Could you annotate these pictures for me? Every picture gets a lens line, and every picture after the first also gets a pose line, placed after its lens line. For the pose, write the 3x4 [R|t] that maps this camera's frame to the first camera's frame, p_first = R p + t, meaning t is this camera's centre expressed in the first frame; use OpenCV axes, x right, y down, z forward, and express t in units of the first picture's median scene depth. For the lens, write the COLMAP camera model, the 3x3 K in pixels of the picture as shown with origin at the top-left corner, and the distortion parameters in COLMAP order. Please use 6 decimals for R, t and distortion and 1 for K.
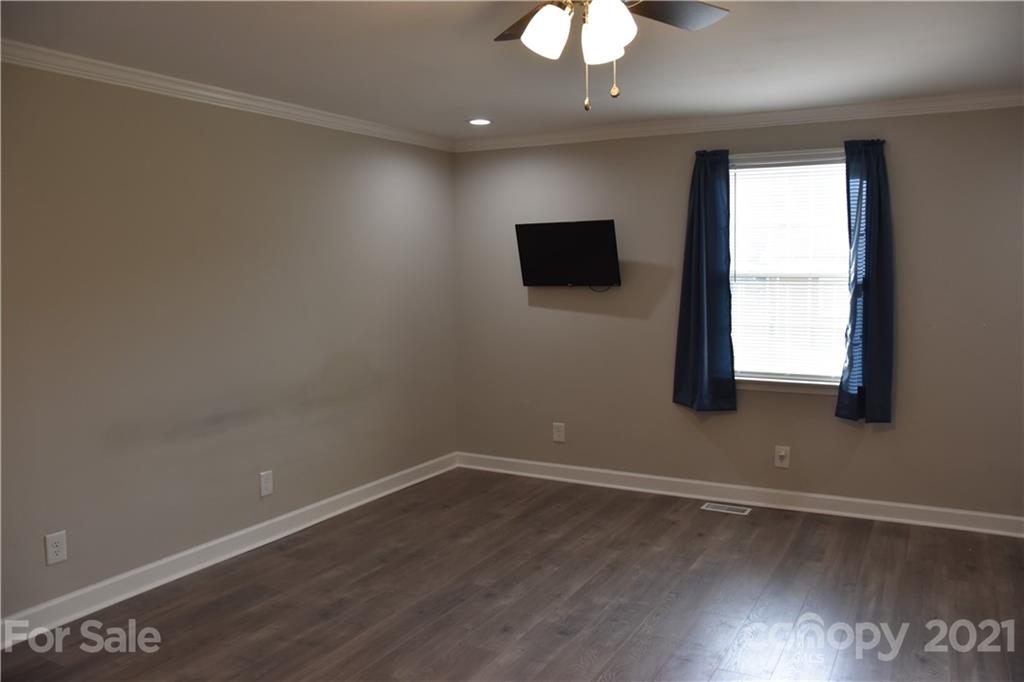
lens RADIAL K [[806.0, 0, 511.2], [0, 806.0, 334.4], [0, 0, 1]] dist [-0.159331, 0.102368]
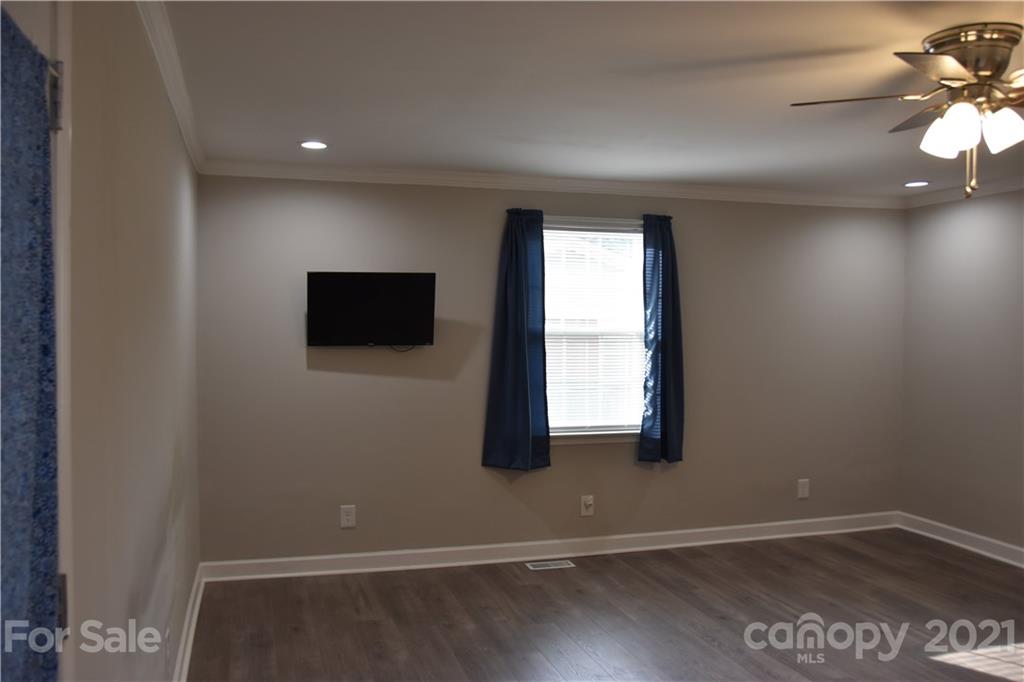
lens RADIAL K [[870.7, 0, 511.6], [0, 870.7, 346.7], [0, 0, 1]] dist [-0.099754, -0.014951]
pose [[0.686543, -0.010386, 0.727015, -0.567101], [0.045506, 0.998552, -0.028707, -0.028062], [-0.725663, 0.052792, 0.686022, 0.270207]]
